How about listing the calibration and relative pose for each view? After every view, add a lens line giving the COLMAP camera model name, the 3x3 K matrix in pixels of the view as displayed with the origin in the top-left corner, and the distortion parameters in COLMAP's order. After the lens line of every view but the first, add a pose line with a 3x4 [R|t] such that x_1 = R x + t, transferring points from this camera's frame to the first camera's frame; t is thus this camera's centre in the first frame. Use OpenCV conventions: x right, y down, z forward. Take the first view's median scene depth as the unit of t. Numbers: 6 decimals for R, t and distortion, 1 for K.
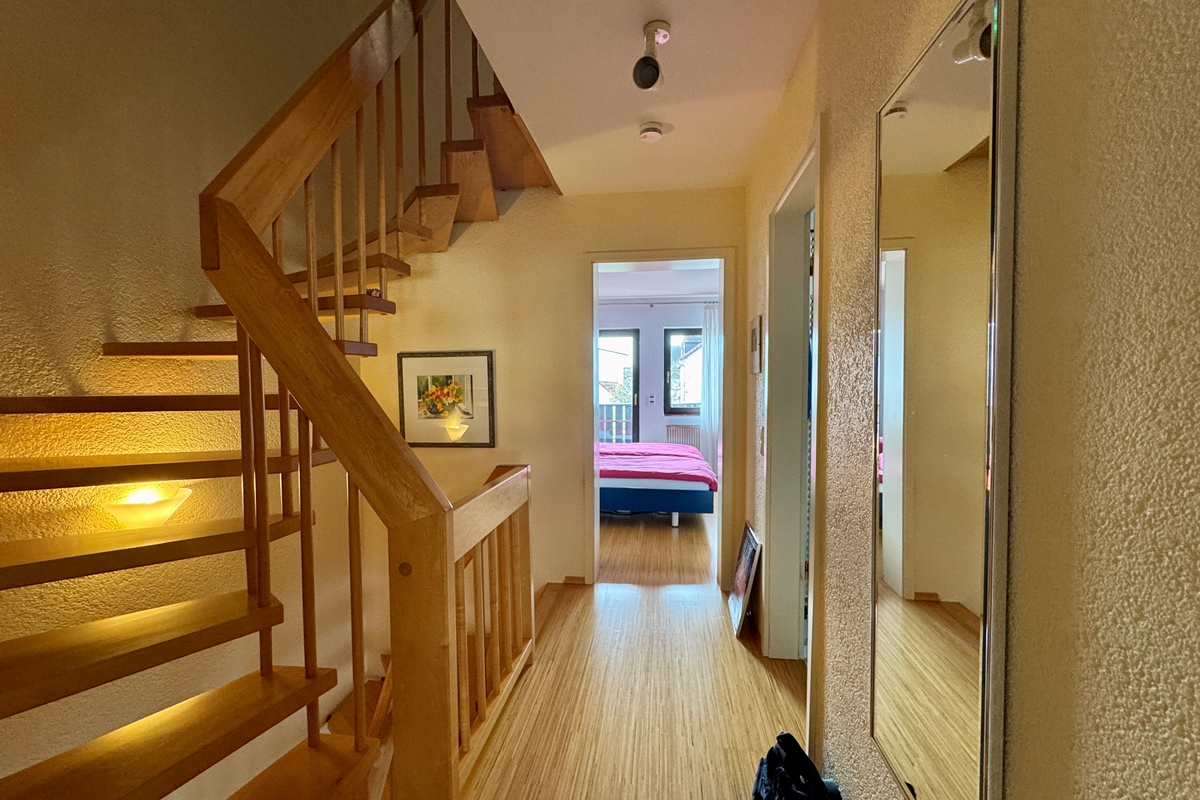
lens RADIAL K [[479.7, 0, 600.0], [0, 479.7, 400.0], [0, 0, 1]] dist [-0.000175, 0.000224]
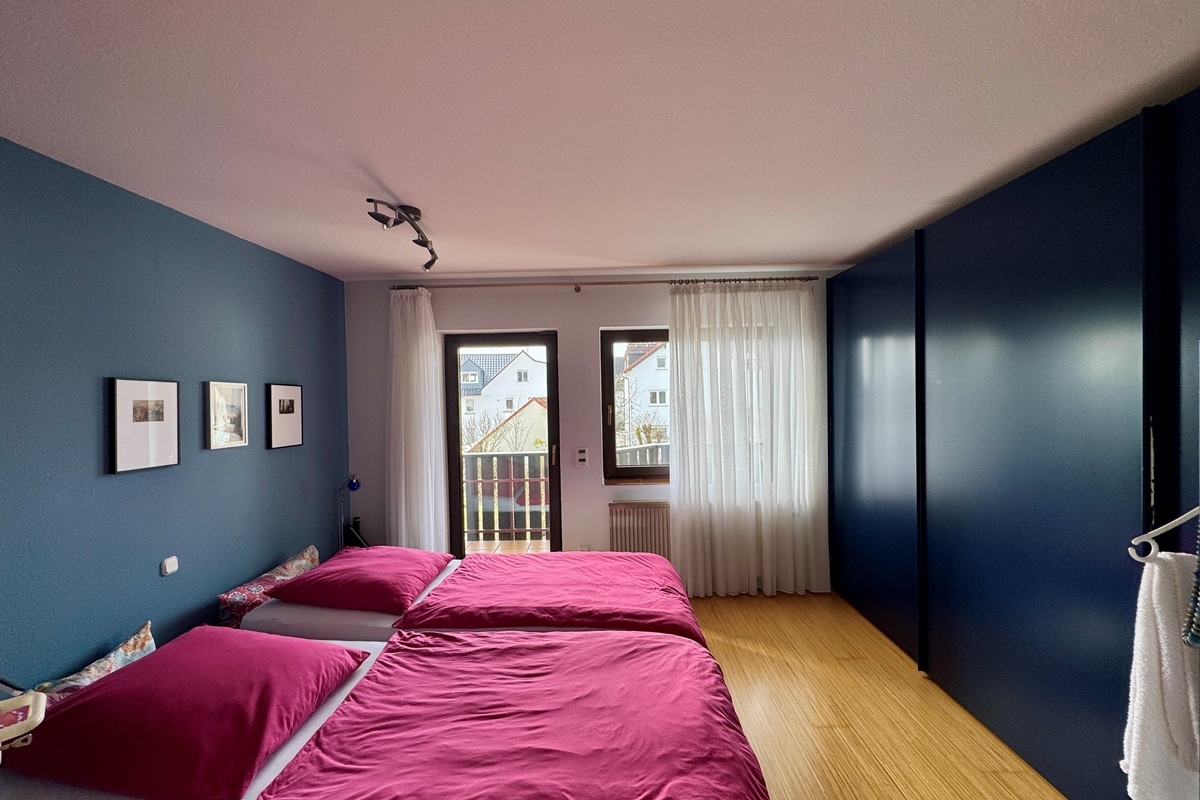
lens RADIAL K [[479.7, 0, 600.0], [0, 479.7, 400.0], [0, 0, 1]] dist [-0.000175, 0.000224]
pose [[0.992848, -0.024855, 0.116773, 0.064346], [0.026924, 0.999507, -0.016174, -0.057501], [-0.116313, 0.019202, 0.993027, 0.437269]]
